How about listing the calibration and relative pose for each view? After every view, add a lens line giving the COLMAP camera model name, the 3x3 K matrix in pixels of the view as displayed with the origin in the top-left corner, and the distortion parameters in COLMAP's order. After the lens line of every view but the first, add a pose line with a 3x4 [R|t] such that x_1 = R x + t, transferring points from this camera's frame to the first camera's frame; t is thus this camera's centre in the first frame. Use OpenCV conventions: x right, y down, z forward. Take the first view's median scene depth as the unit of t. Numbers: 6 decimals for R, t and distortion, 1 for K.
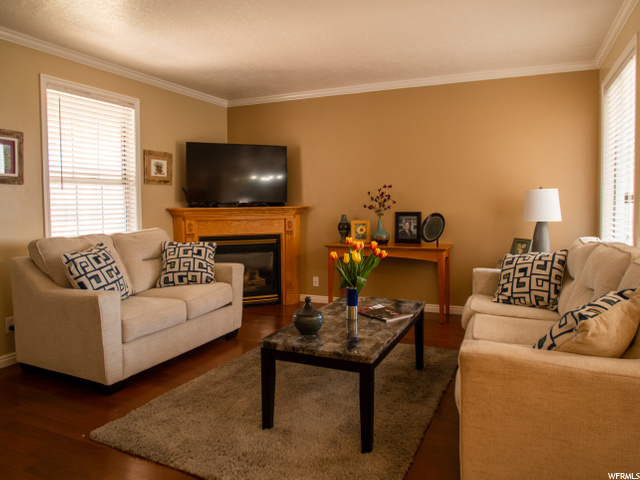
lens RADIAL K [[457.6, 0, 319.2], [0, 457.6, 239.9], [0, 0, 1]] dist [-0.056946, 0.018848]
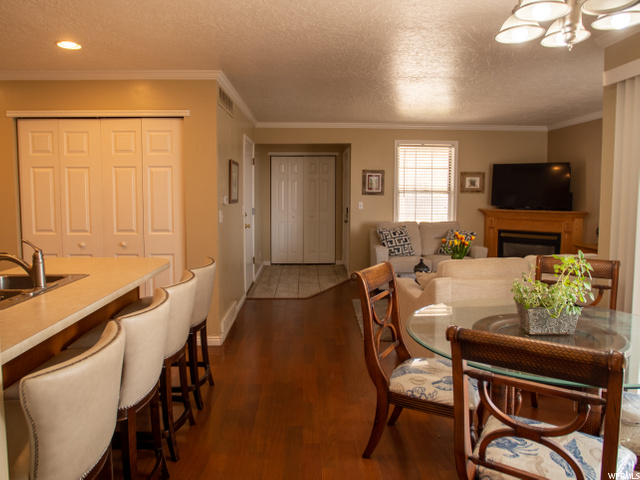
lens RADIAL K [[457.6, 0, 320.1], [0, 457.6, 239.6], [0, 0, 1]] dist [-0.056946, 0.018848]
pose [[0.426976, 0.101896, -0.898504, 0.852390], [-0.082145, 0.993893, 0.073678, -0.036867], [0.900524, 0.042349, 0.432739, -0.135910]]
